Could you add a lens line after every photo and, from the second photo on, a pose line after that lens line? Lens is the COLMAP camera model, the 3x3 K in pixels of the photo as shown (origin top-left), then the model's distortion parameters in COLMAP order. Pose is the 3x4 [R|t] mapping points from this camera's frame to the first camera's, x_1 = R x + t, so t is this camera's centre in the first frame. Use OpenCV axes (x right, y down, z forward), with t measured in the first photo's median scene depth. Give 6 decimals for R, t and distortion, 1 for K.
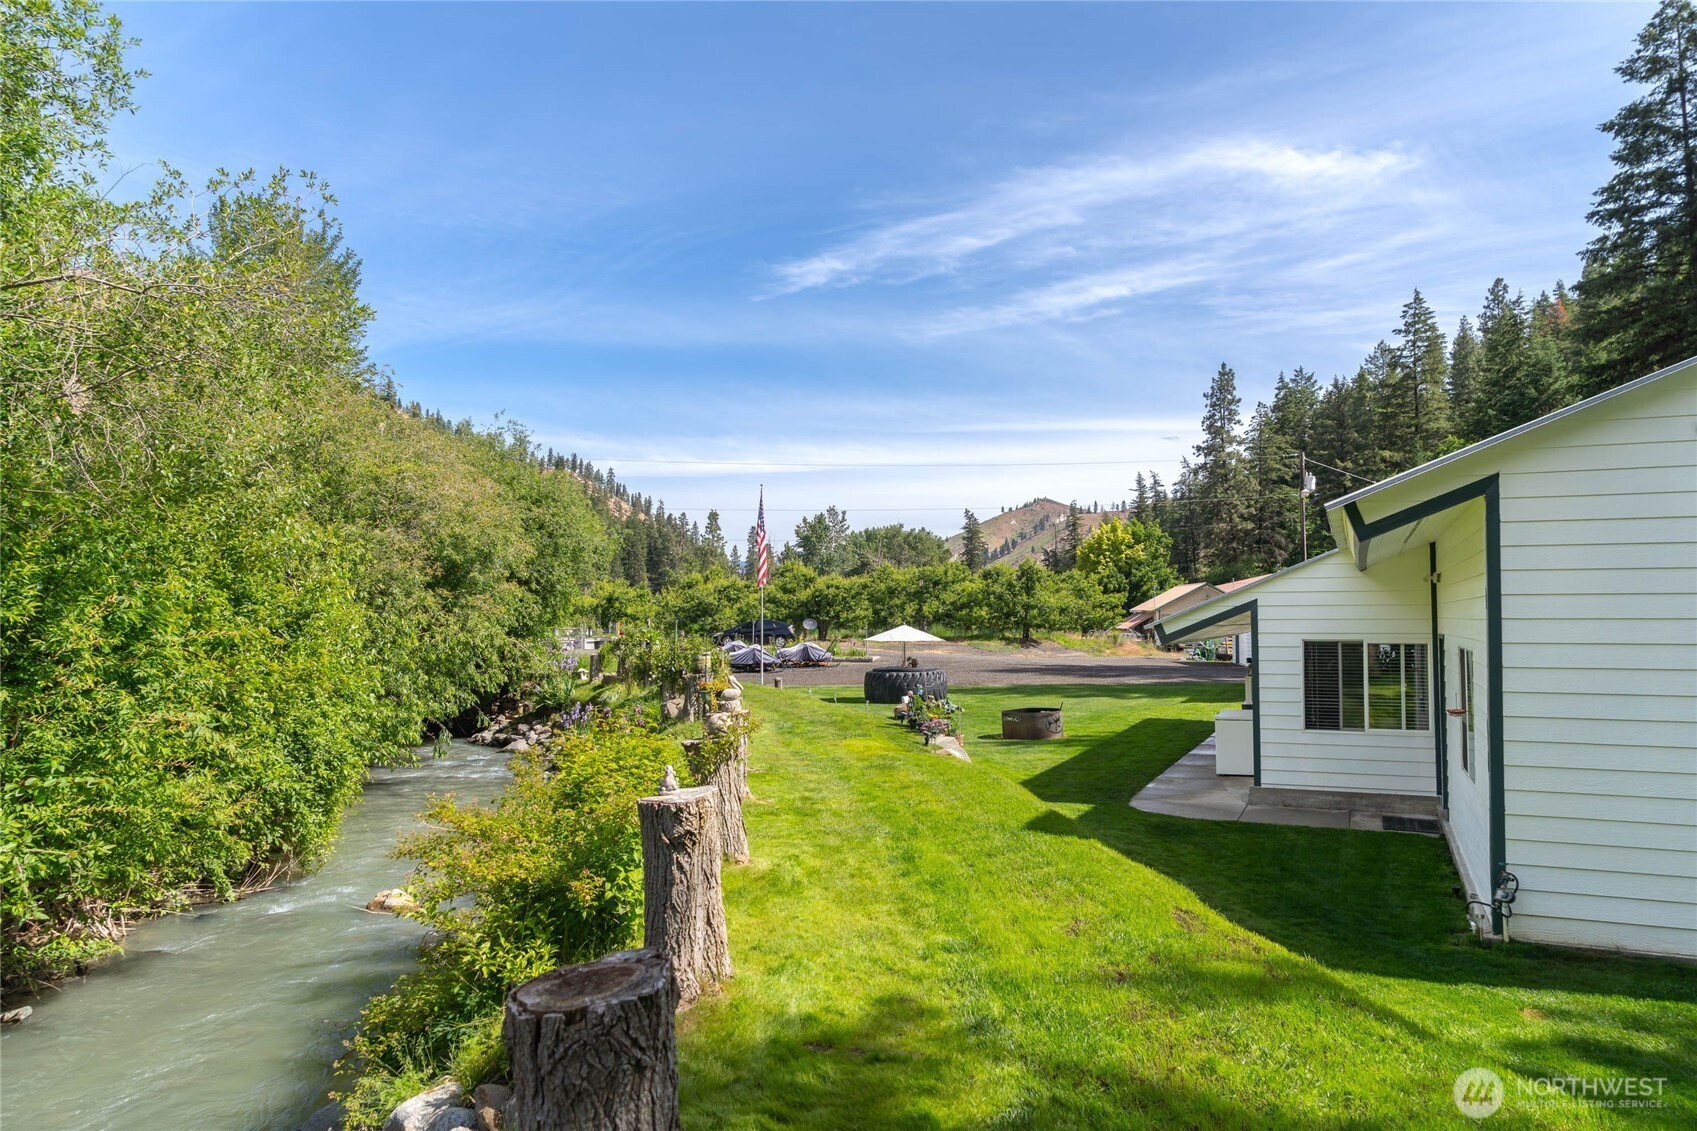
lens RADIAL K [[1147.9, 0, 848.5], [0, 1147.9, 565.5], [0, 0, 1]] dist [-0.024010, 0.002186]
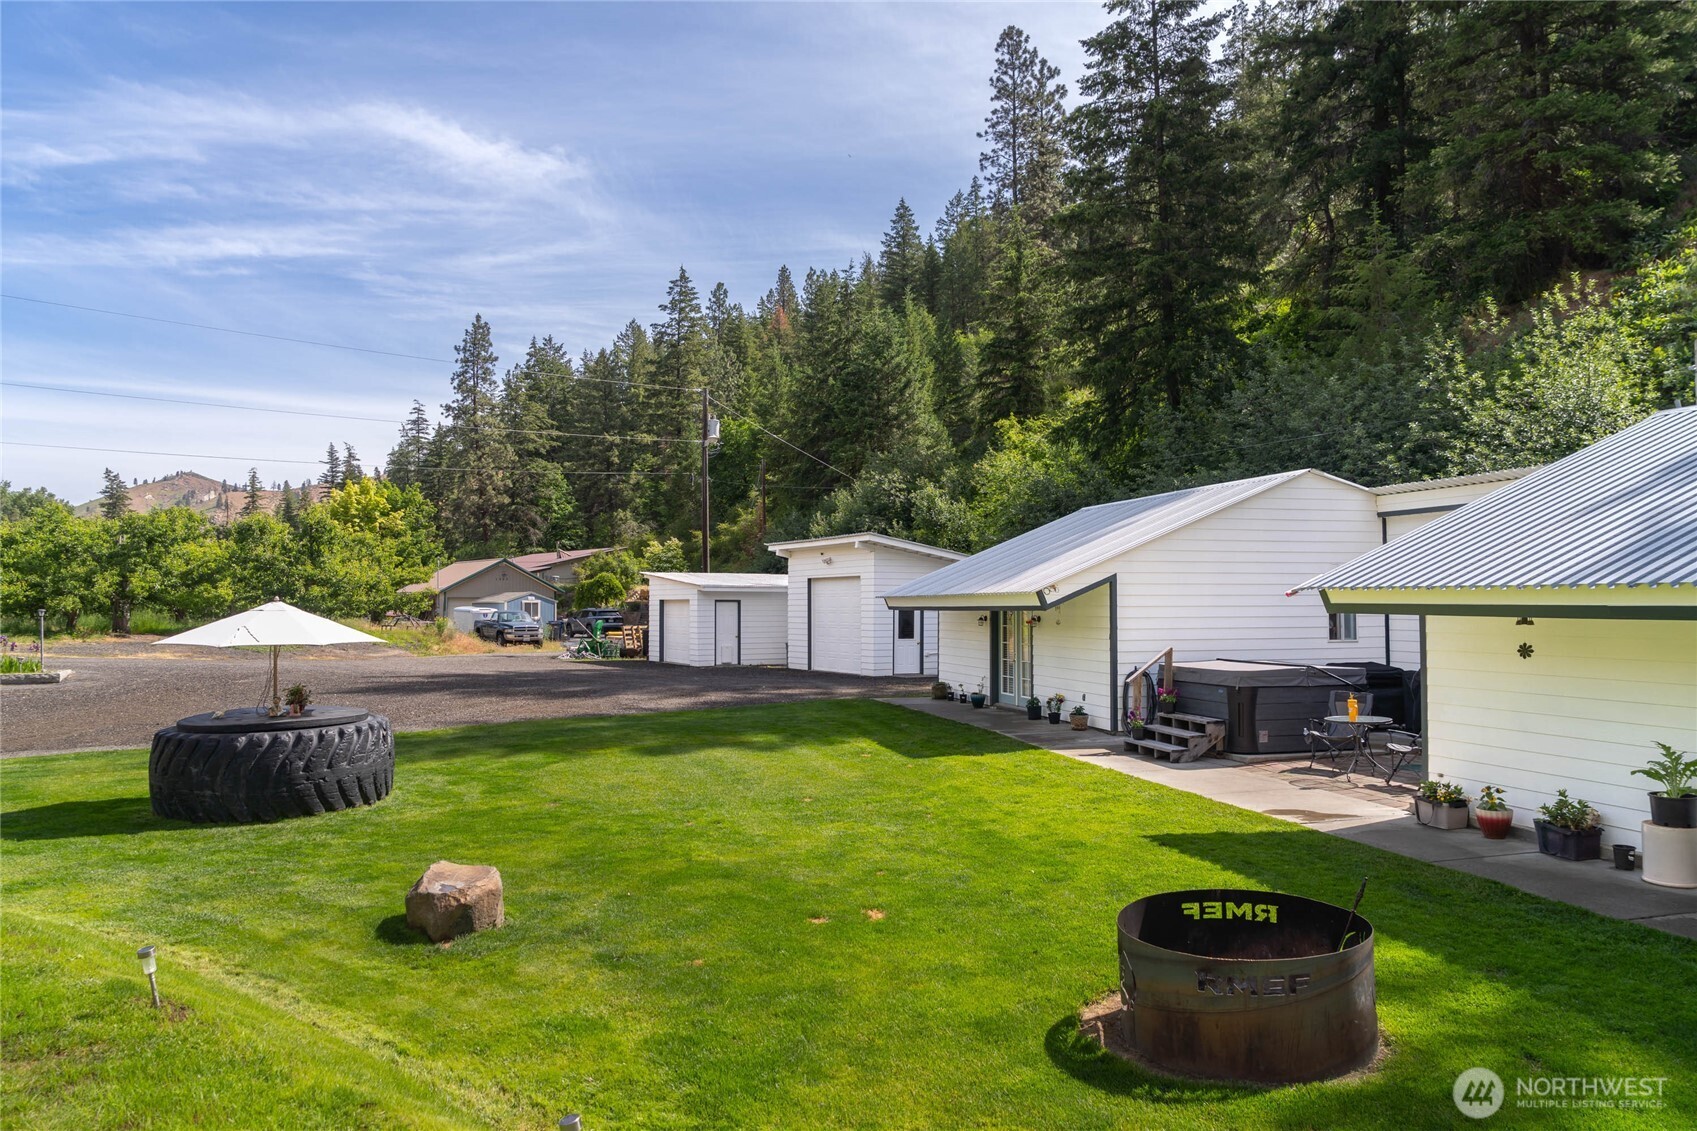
lens RADIAL K [[1130.8, 0, 837.8], [0, 1130.8, 556.3], [0, 0, 1]] dist [-0.031292, 0.019415]
pose [[0.766906, 0.026721, 0.641203, -0.025748], [-0.027784, 0.999578, -0.008426, 0.019198], [-0.641158, -0.011353, 0.767325, 0.327709]]
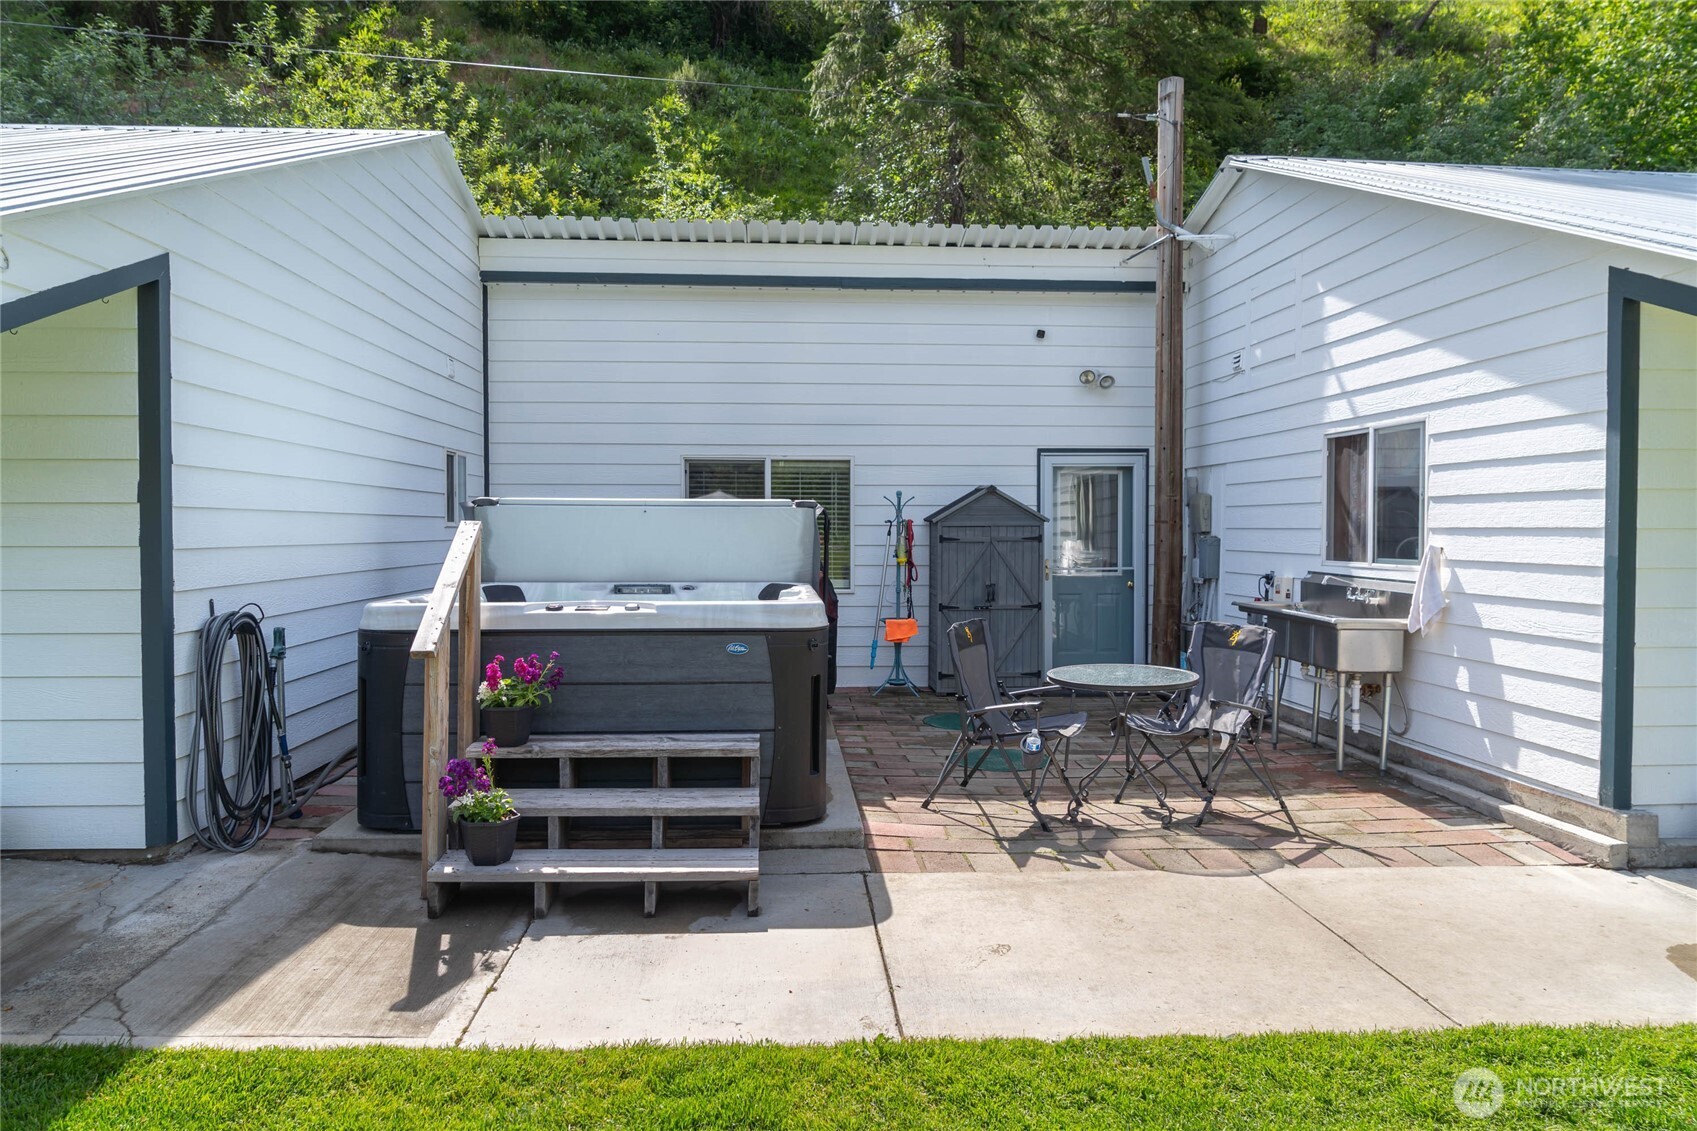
lens RADIAL K [[1147.9, 0, 848.5], [0, 1147.9, 565.5], [0, 0, 1]] dist [-0.024010, 0.002186]
pose [[-0.466655, -0.022704, 0.884148, 0.115352], [-0.039912, 0.999193, 0.004592, 0.036905], [-0.883538, -0.033145, -0.467185, 0.488116]]
